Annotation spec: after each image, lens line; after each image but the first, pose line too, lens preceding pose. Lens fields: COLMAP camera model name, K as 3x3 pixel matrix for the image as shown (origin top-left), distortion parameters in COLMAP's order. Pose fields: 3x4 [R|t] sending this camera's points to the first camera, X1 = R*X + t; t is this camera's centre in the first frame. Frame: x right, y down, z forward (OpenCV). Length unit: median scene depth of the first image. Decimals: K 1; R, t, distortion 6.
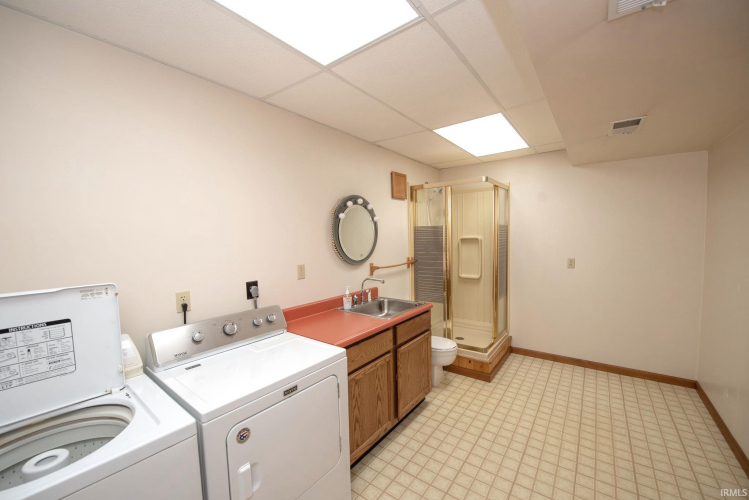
lens RADIAL K [[295.5, 0, 374.2], [0, 295.5, 253.4], [0, 0, 1]] dist [0.003206, -0.000418]
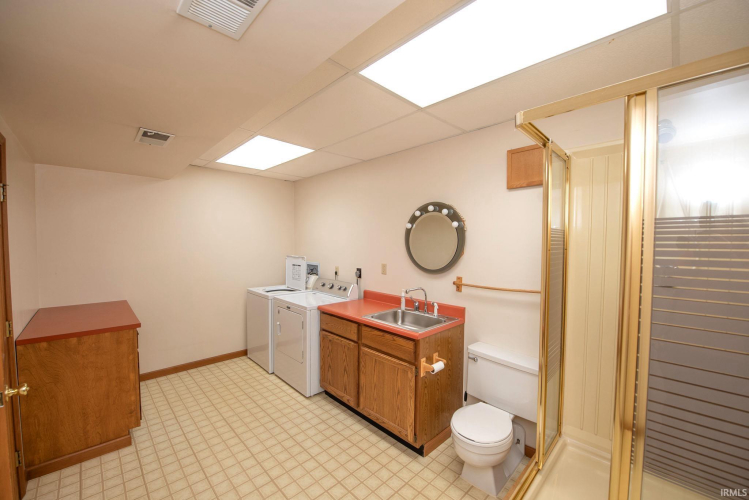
lens RADIAL K [[295.5, 0, 374.6], [0, 295.5, 253.0], [0, 0, 1]] dist [0.003206, -0.000418]
pose [[-0.141709, 0.052127, -0.988535, 1.176600], [-0.060322, 0.996302, 0.061183, -0.098462], [0.988069, 0.068300, -0.138041, 1.201546]]
